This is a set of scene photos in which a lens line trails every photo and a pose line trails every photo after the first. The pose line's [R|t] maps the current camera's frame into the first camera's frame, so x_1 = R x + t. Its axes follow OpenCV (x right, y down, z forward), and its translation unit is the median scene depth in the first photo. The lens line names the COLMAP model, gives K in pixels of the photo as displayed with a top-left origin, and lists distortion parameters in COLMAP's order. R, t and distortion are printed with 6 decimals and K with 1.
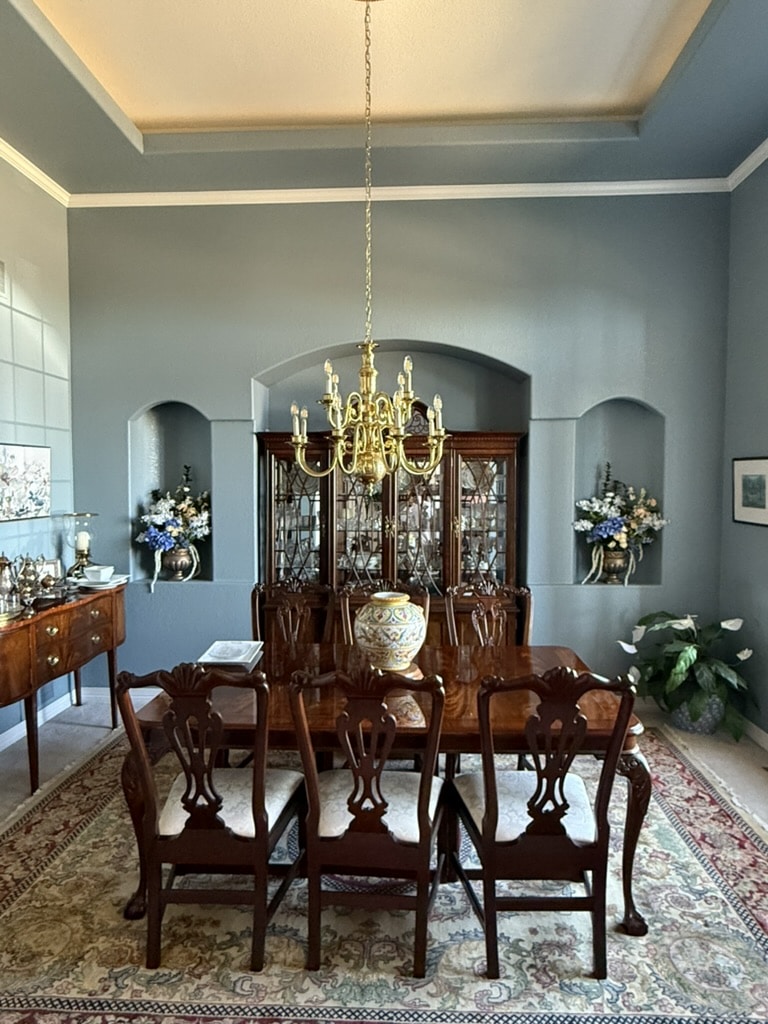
lens RADIAL K [[627.2, 0, 385.3], [0, 627.2, 508.8], [0, 0, 1]] dist [0.002347, -0.000936]
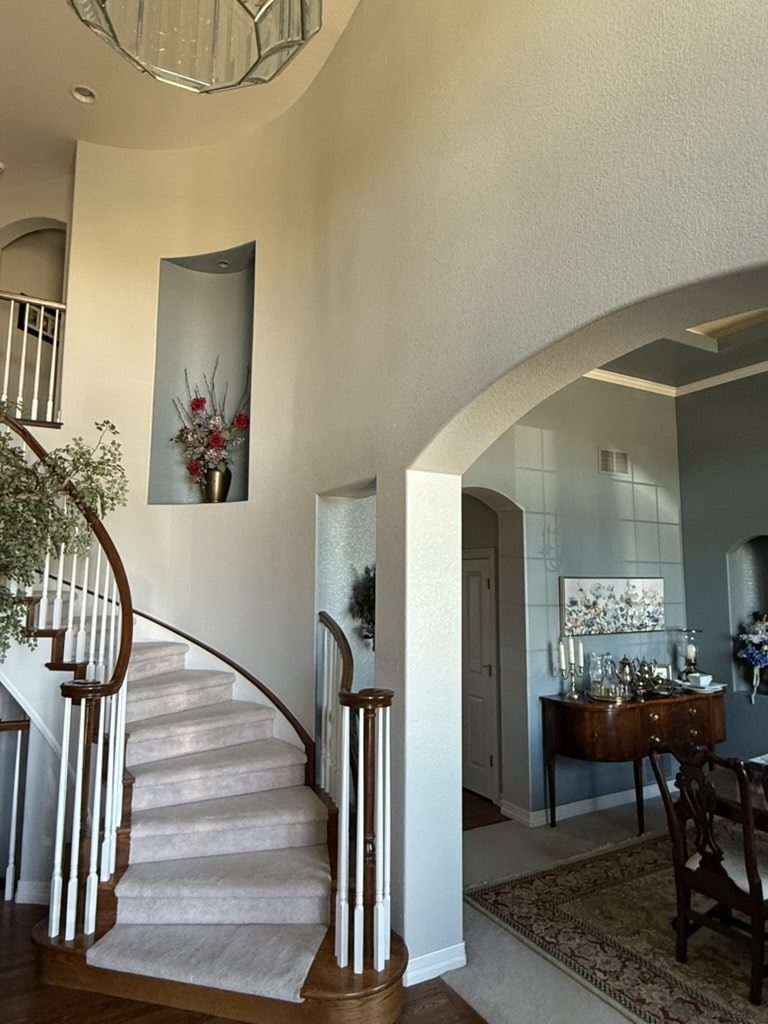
lens RADIAL K [[627.2, 0, 385.3], [0, 627.2, 508.8], [0, 0, 1]] dist [0.002347, -0.000936]
pose [[0.533666, -0.099209, -0.839856, 0.292318], [-0.041719, 0.988798, -0.143313, -0.028111], [0.844665, 0.111519, 0.523549, -0.218838]]
